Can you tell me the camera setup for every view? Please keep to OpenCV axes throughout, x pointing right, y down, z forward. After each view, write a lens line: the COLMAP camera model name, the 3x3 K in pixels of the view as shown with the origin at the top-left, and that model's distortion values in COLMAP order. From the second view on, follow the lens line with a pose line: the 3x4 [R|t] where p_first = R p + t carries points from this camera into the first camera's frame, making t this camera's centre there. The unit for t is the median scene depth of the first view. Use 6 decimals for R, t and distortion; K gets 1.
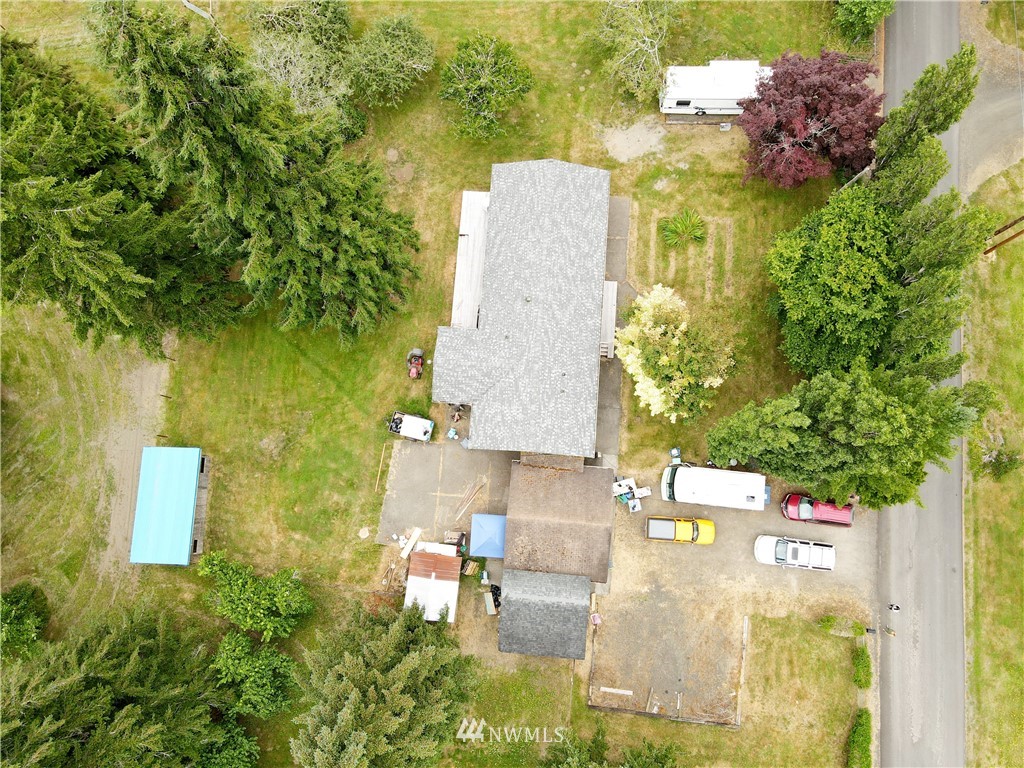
lens RADIAL K [[745.1, 0, 517.3], [0, 745.1, 387.4], [0, 0, 1]] dist [0.011079, 0.000528]
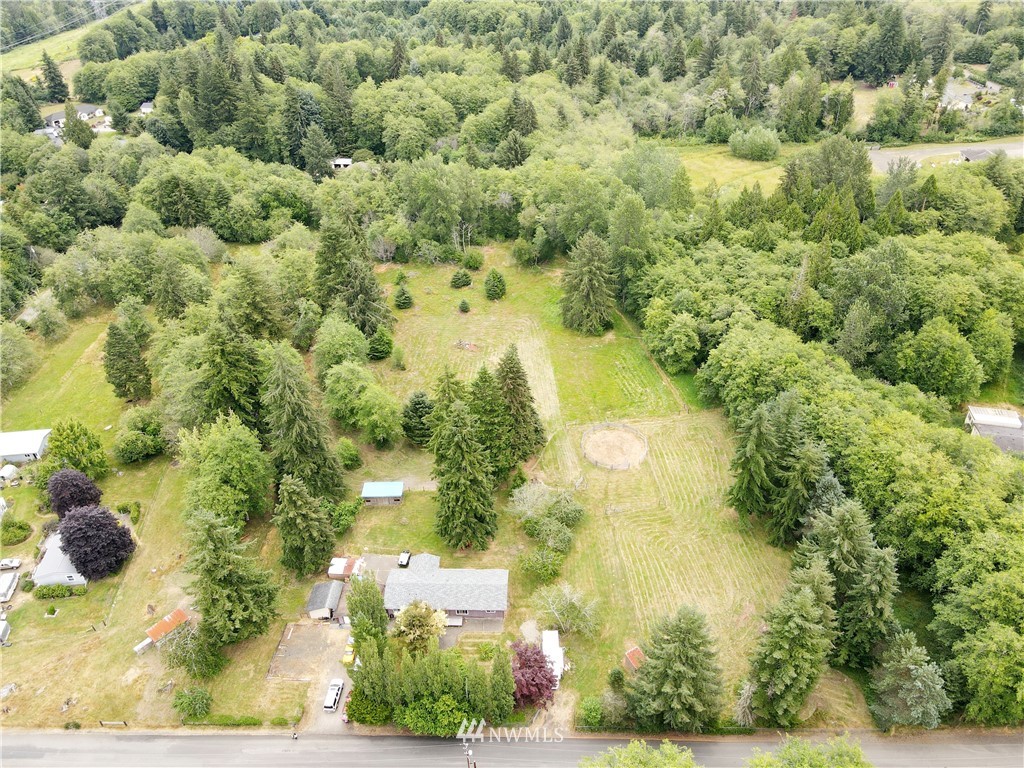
lens RADIAL K [[745.1, 0, 512.7], [0, 745.1, 385.9], [0, 0, 1]] dist [0.011079, 0.000528]
pose [[0.041027, 0.620147, -0.783412, 1.514607], [-0.981964, 0.169859, 0.083035, -0.626287], [0.184563, 0.765876, 0.615931, -0.952080]]
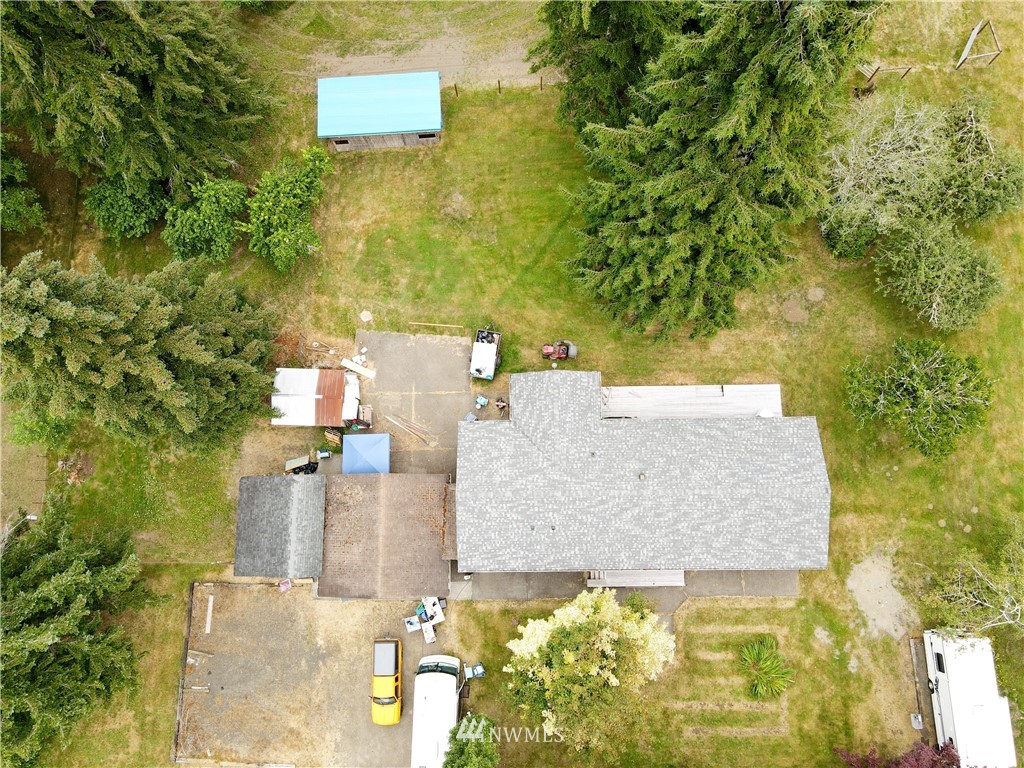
lens RADIAL K [[745.1, 0, 512.6], [0, 745.1, 383.7], [0, 0, 1]] dist [0.011079, 0.000528]
pose [[0.085465, 0.987653, -0.131293, 0.009138], [-0.978361, 0.108113, 0.176415, -0.130176], [0.188431, 0.113374, 0.975520, 0.163683]]
